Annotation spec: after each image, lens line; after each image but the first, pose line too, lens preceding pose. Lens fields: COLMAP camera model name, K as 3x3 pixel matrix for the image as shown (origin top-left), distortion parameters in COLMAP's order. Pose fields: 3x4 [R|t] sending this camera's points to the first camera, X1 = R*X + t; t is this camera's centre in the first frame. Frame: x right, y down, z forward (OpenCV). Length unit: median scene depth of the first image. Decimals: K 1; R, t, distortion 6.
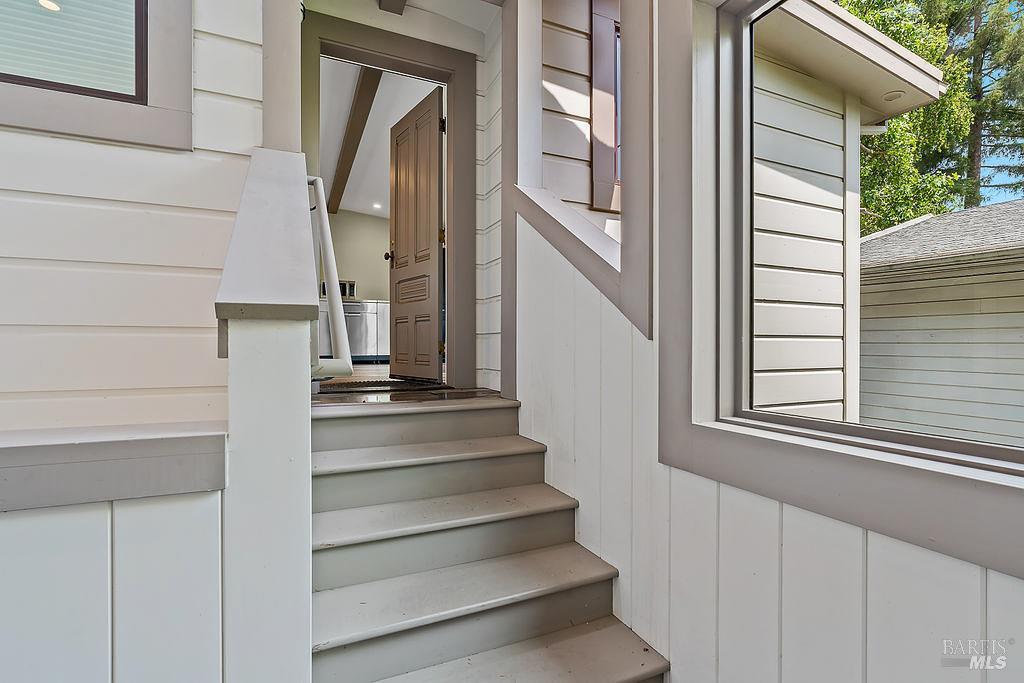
lens RADIAL K [[478.8, 0, 511.9], [0, 478.8, 348.2], [0, 0, 1]] dist [-0.017391, 0.000266]
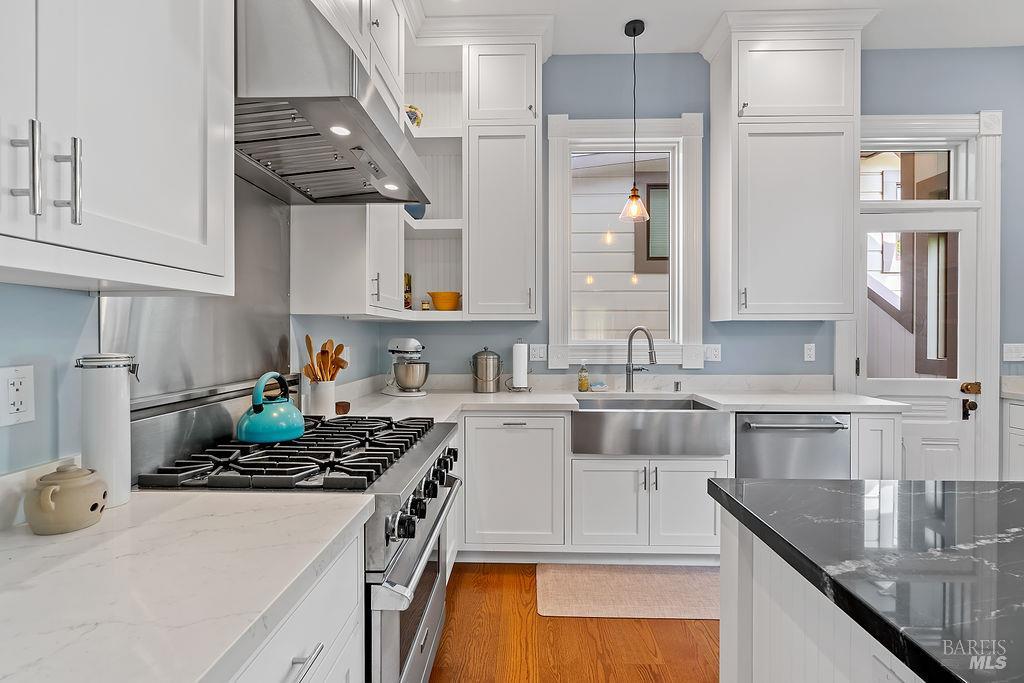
lens RADIAL K [[478.8, 0, 509.4], [0, 478.8, 341.0], [0, 0, 1]] dist [-0.017391, 0.000266]
pose [[0.899975, 0.004115, -0.435921, -0.427583], [-0.001098, 0.999974, 0.007172, 0.006481], [0.435939, -0.005976, 0.899956, -1.711555]]
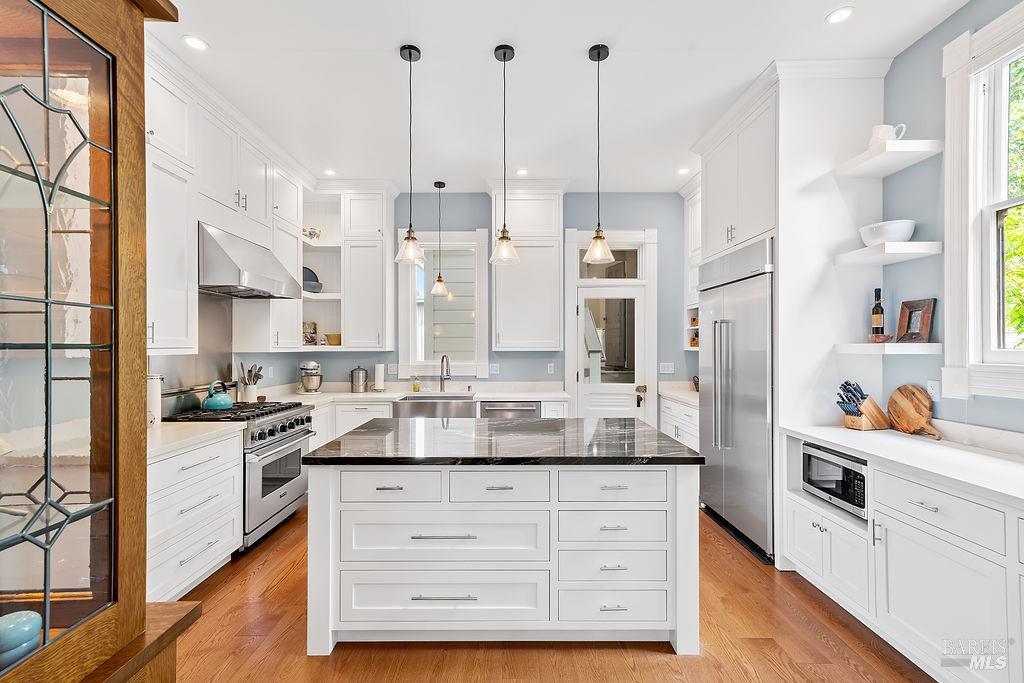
lens RADIAL K [[464.6, 0, 511.9], [0, 464.6, 346.8], [0, 0, 1]] dist [0.004348, 0.000401]
pose [[0.912414, -0.002799, -0.409260, 0.444474], [0.000957, 0.999988, -0.004705, -0.044145], [0.409268, 0.003901, 0.912406, -2.229380]]
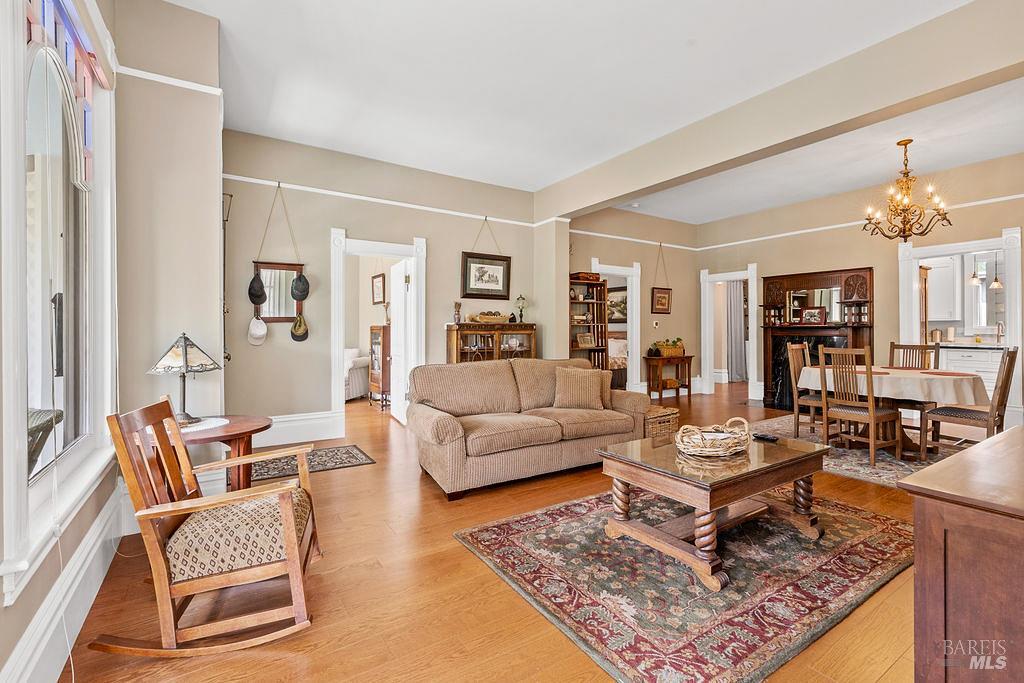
lens RADIAL K [[464.6, 0, 509.6], [0, 464.6, 331.4], [0, 0, 1]] dist [0.004348, 0.000401]
pose [[0.158175, 0.004487, -0.987401, 2.360024], [0.010185, 0.999929, 0.006175, -0.007230], [0.987359, -0.011033, 0.158118, -4.883784]]
